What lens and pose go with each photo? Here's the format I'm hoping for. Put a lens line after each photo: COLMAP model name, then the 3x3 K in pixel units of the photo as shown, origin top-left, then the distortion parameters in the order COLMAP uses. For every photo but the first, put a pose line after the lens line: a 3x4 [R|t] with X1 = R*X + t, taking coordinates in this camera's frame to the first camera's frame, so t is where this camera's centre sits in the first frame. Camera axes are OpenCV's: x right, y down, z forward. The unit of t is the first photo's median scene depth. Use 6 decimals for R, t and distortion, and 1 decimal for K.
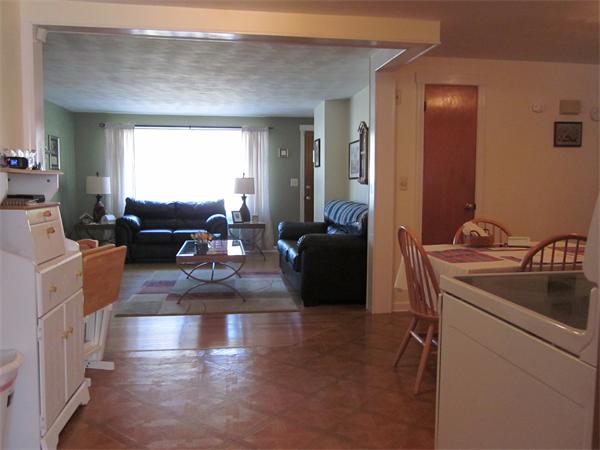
lens RADIAL K [[508.3, 0, 300.0], [0, 508.3, 225.0], [0, 0, 1]] dist [-0.014508, -0.013564]
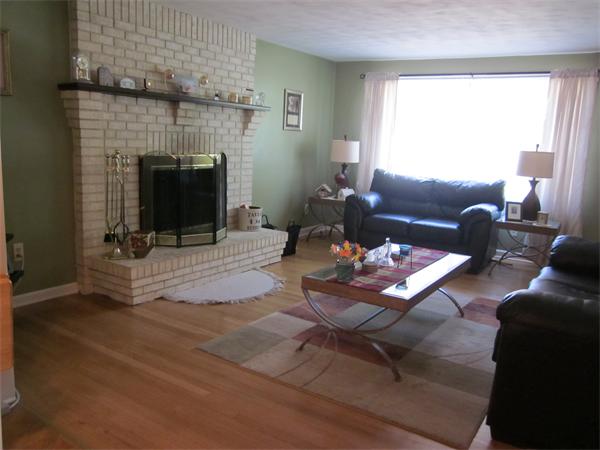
lens RADIAL K [[508.3, 0, 300.0], [0, 508.3, 225.0], [0, 0, 1]] dist [-0.014508, -0.013564]
pose [[0.748932, 0.145370, -0.646505, 0.090408], [-0.096329, 0.989160, 0.110828, -0.043069], [0.655608, -0.020725, 0.754817, 0.320276]]
